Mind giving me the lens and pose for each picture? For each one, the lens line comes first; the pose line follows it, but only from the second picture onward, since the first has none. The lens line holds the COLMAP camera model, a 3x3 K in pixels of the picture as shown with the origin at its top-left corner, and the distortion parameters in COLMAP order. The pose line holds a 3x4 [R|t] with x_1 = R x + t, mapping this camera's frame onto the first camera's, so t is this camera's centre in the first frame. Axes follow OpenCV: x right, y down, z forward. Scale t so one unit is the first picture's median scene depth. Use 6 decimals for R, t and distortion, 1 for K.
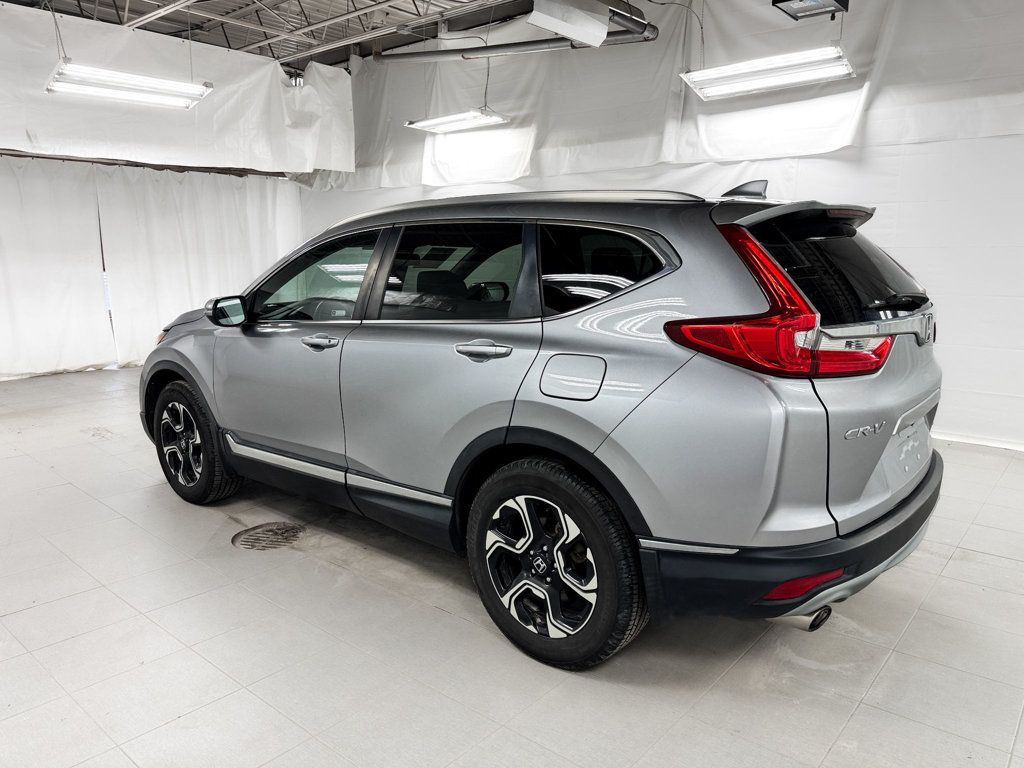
lens RADIAL K [[720.9, 0, 513.7], [0, 720.9, 377.9], [0, 0, 1]] dist [0.033907, -0.040013]
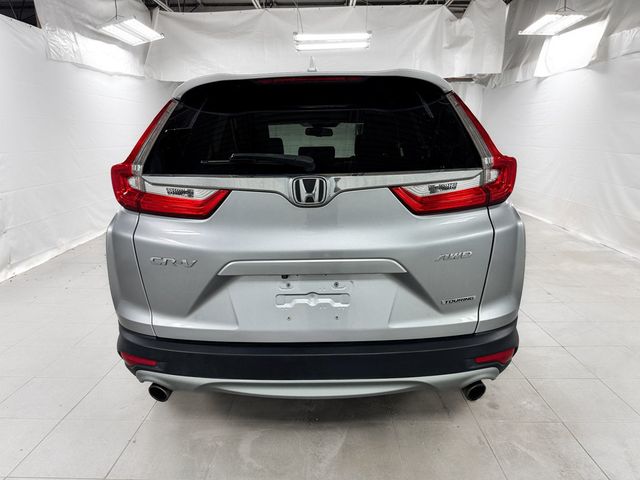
lens RADIAL K [[450.6, 0, 314.7], [0, 450.6, 237.8], [0, 0, 1]] dist [0.033907, -0.040013]
pose [[0.630782, 0.166971, -0.757783, 0.656783], [-0.126571, 0.985635, 0.111818, -0.045777], [0.765568, 0.025381, 0.642854, 0.371709]]
